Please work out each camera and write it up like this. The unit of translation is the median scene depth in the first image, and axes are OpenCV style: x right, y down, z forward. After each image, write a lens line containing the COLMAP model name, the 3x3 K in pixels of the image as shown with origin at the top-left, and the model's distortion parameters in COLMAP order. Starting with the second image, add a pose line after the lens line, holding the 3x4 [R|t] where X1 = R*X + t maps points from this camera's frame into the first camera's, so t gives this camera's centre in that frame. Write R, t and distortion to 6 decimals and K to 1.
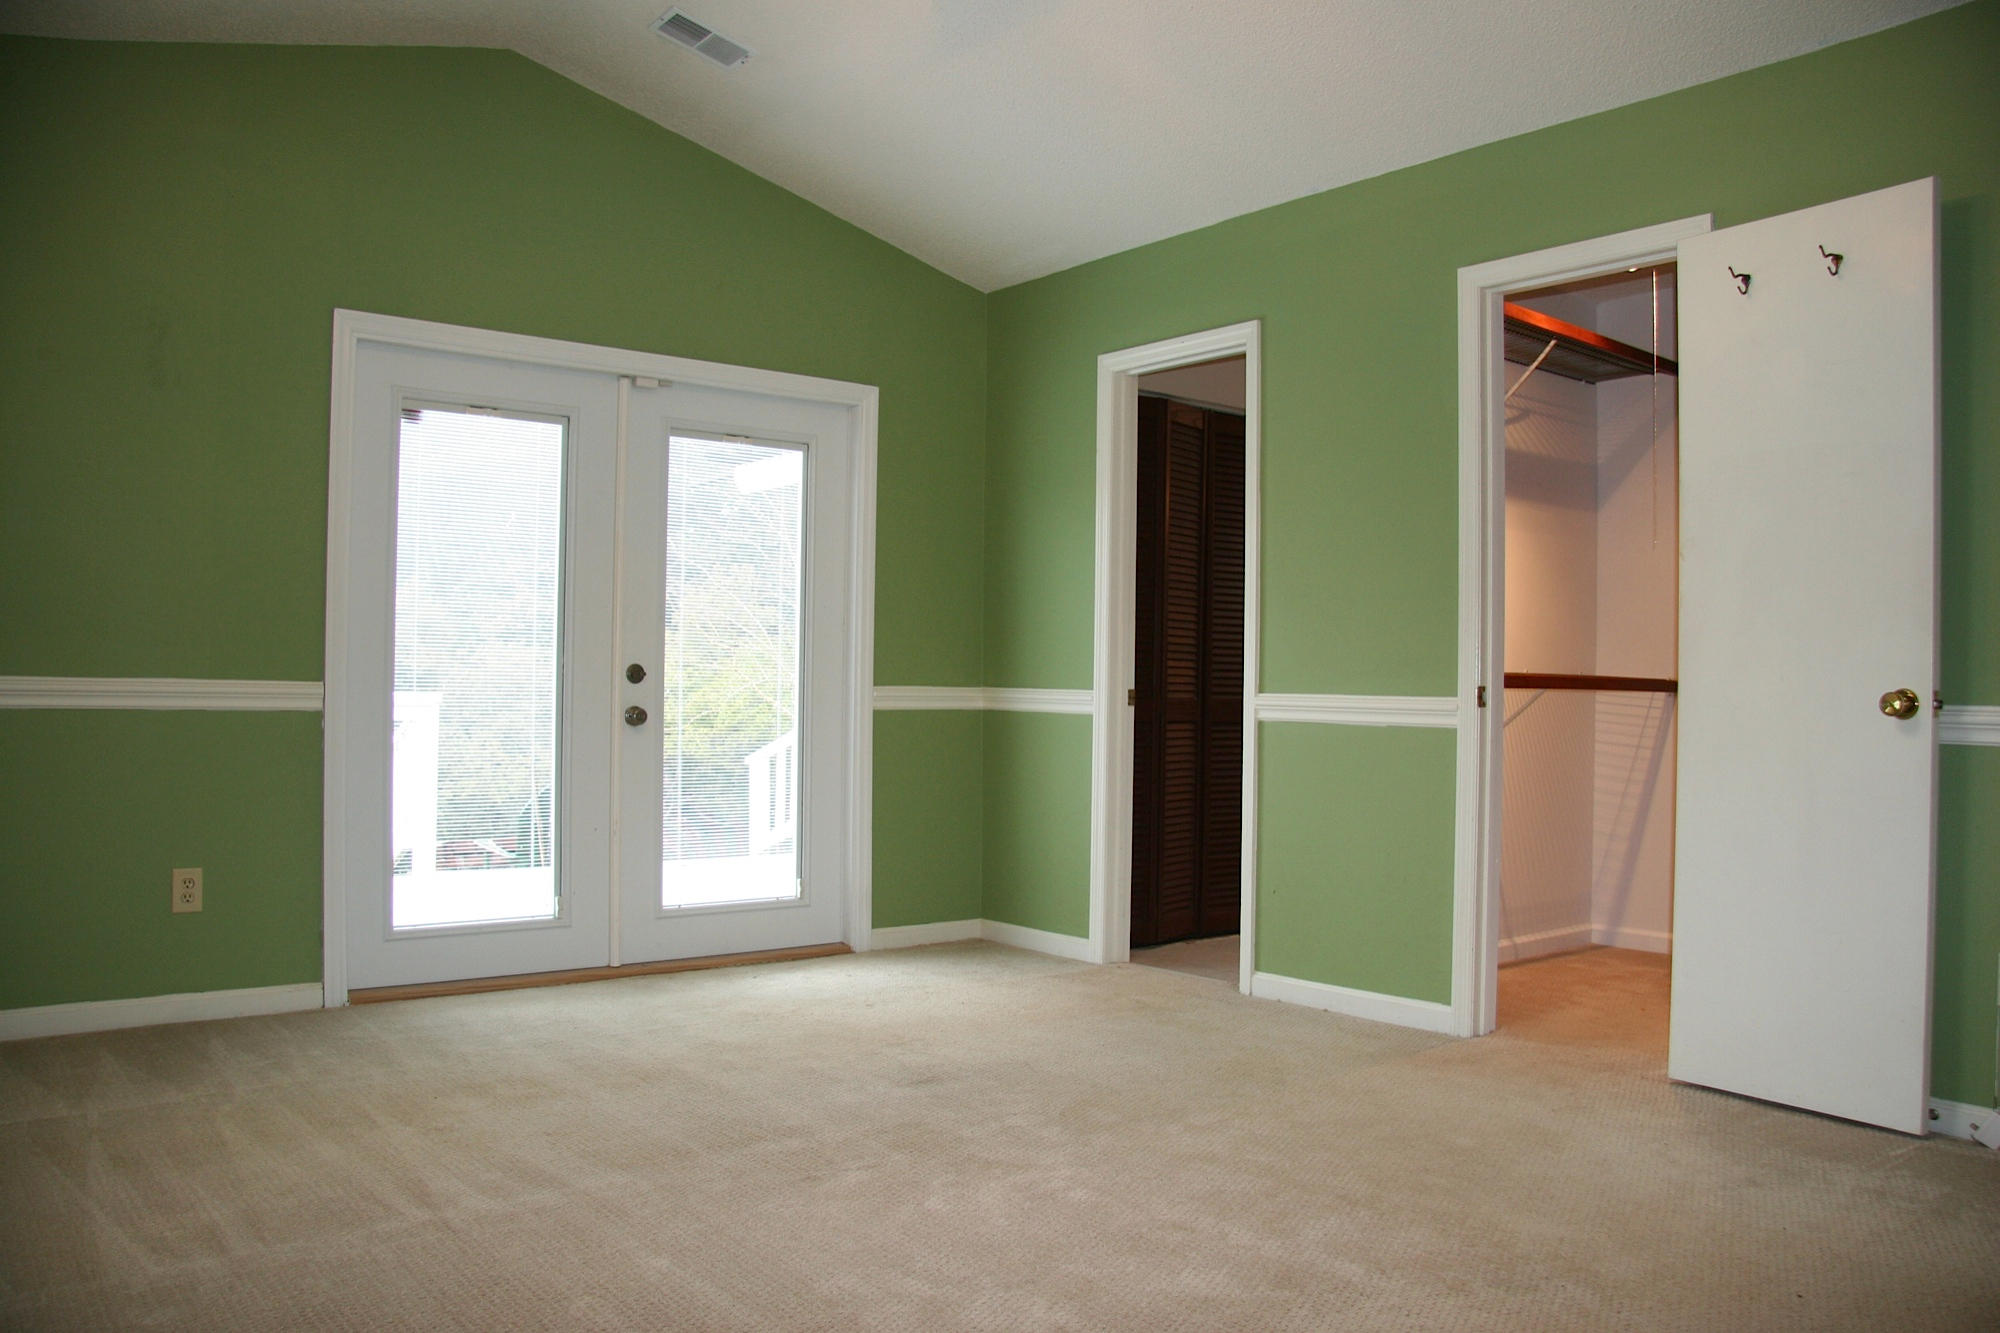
lens RADIAL K [[1542.6, 0, 1003.4], [0, 1542.6, 684.6], [0, 0, 1]] dist [-0.187419, 0.142001]
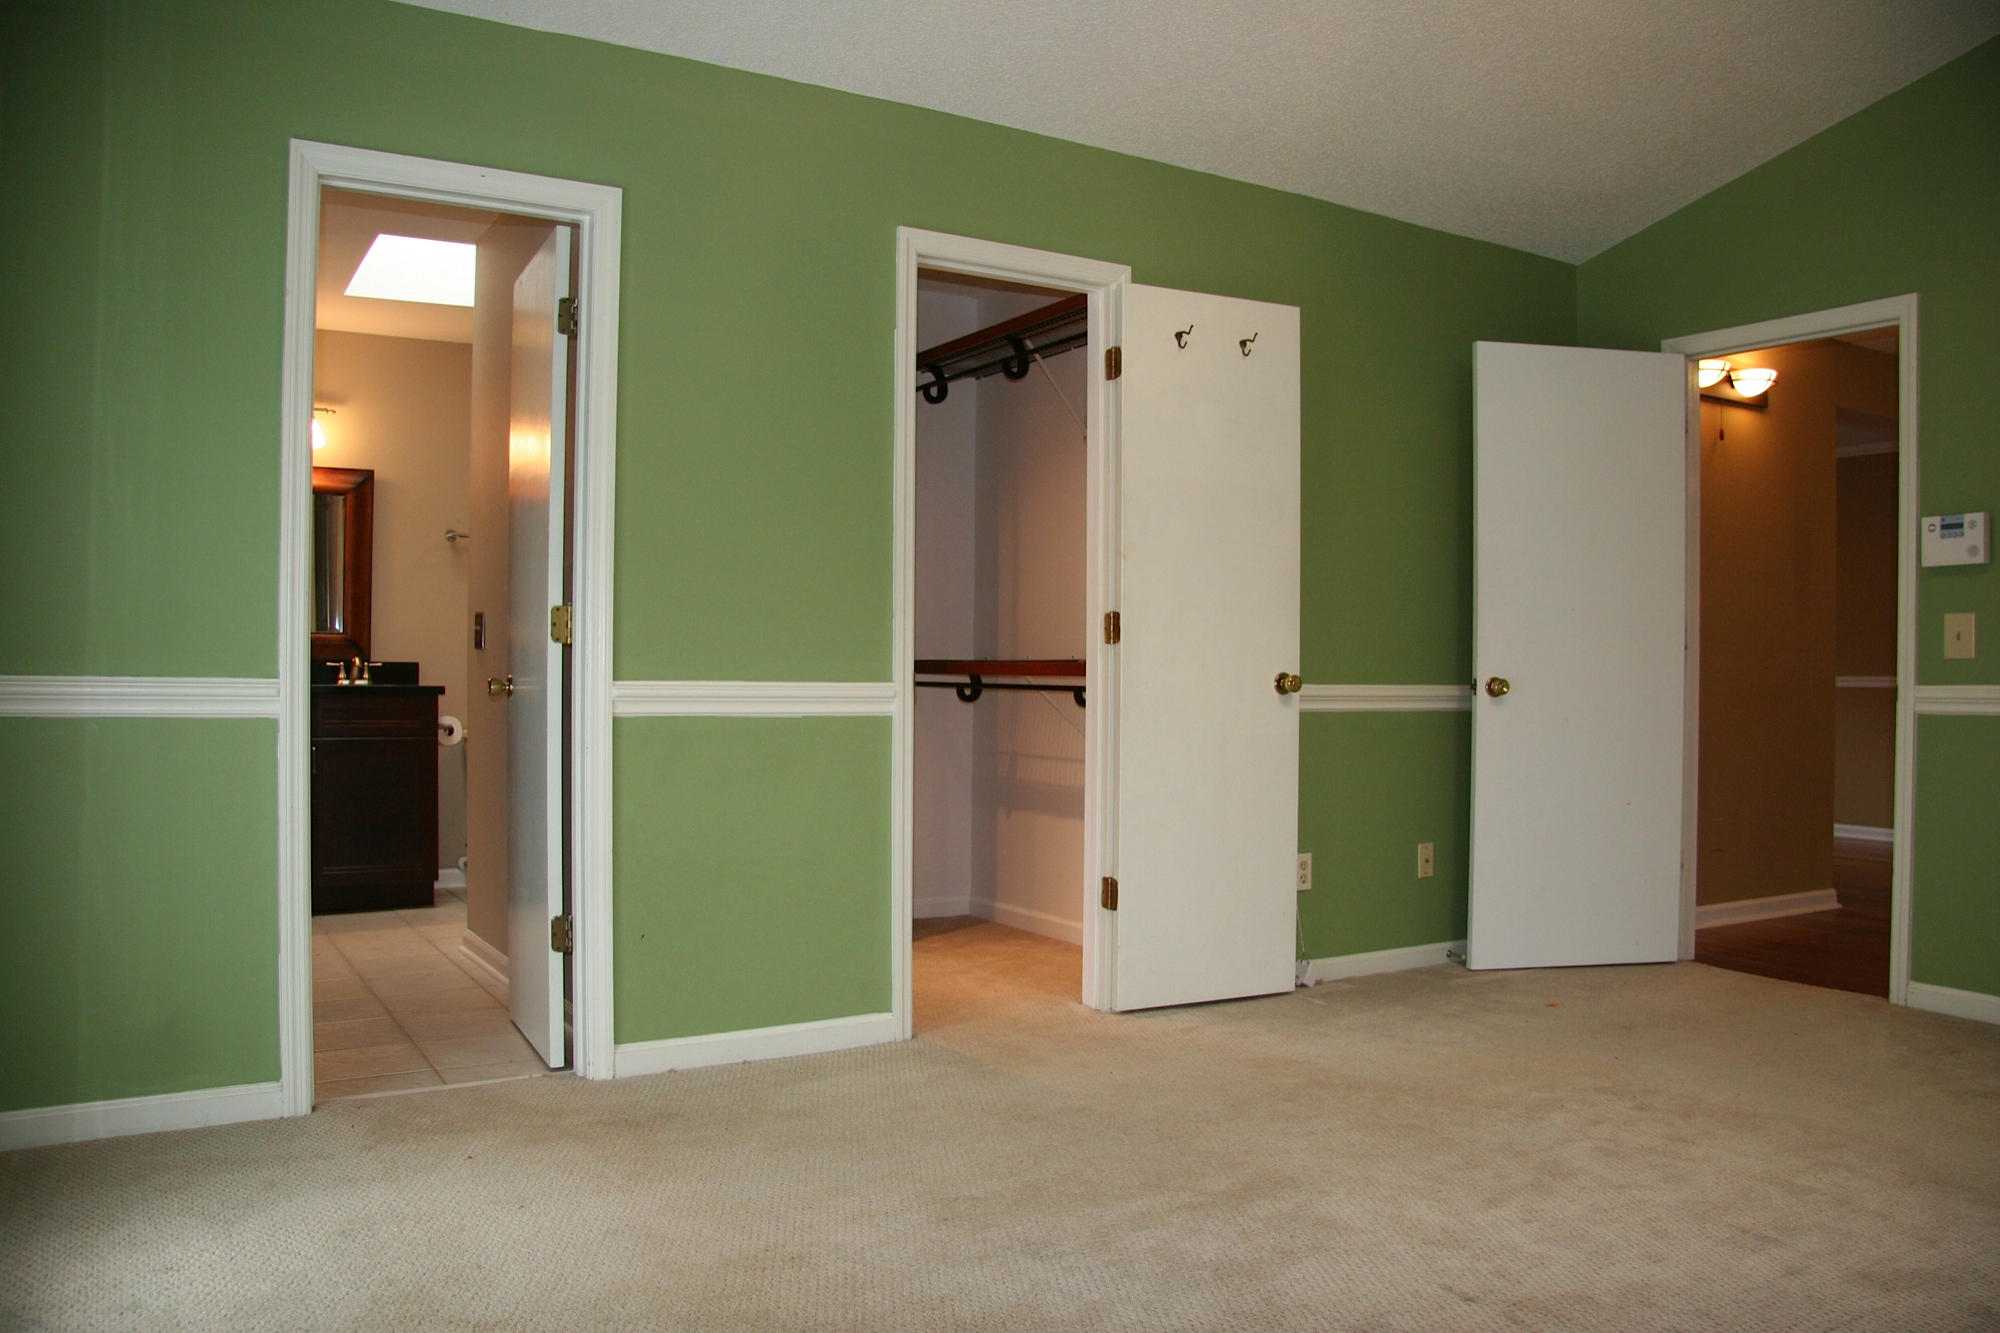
lens RADIAL K [[1542.6, 0, 1003.4], [0, 1542.6, 684.6], [0, 0, 1]] dist [-0.187419, 0.142001]
pose [[0.123633, -0.018080, 0.992163, -0.633591], [-0.007098, 0.999792, 0.019104, -0.009365], [-0.992303, -0.009404, 0.123479, 0.813984]]
